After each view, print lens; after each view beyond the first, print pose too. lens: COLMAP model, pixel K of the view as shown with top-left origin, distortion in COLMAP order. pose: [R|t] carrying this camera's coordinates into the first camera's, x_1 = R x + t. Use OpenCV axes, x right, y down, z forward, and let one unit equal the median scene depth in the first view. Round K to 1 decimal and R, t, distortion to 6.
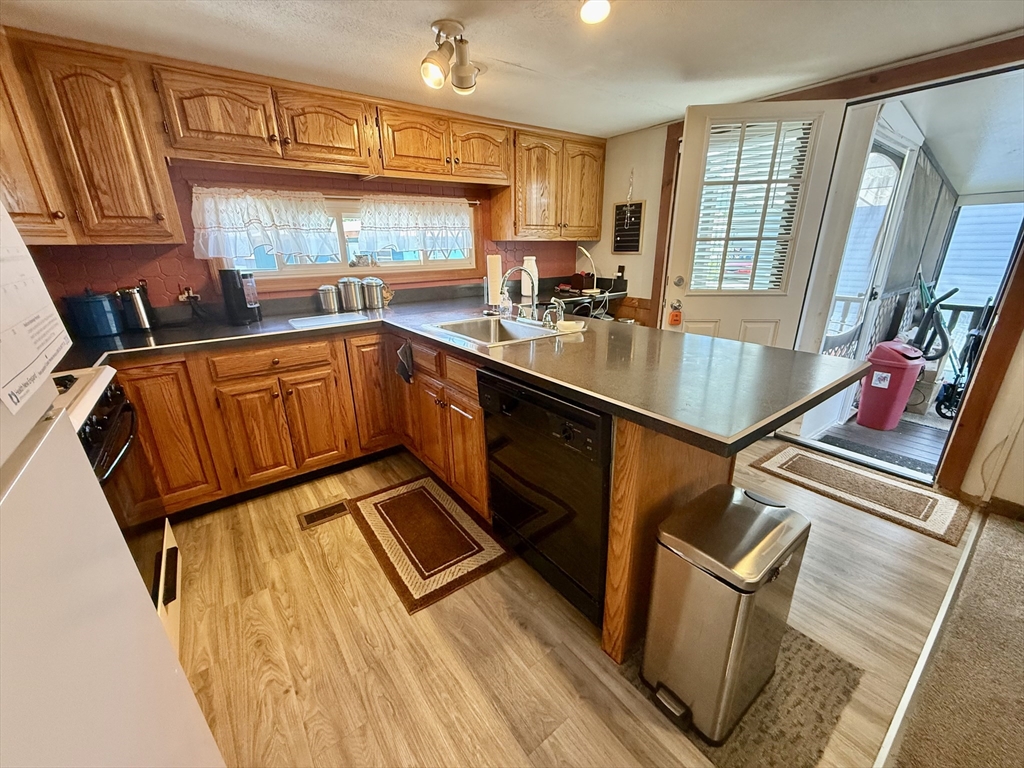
lens RADIAL K [[411.2, 0, 510.3], [0, 411.2, 383.4], [0, 0, 1]] dist [0.003696, 0.000817]
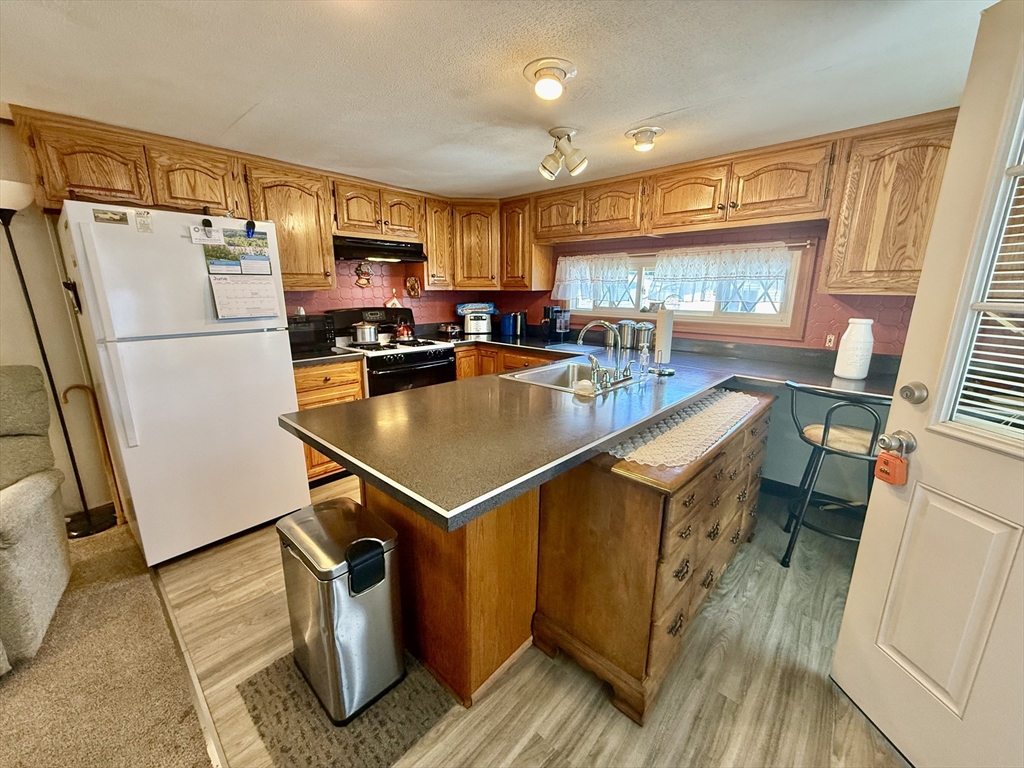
lens RADIAL K [[411.2, 0, 509.8], [0, 411.2, 385.1], [0, 0, 1]] dist [0.003696, 0.000817]
pose [[0.180569, 0.243144, -0.953035, 0.912897], [-0.323080, 0.929858, 0.176018, -0.234996], [0.928985, 0.276124, 0.246458, 0.571090]]
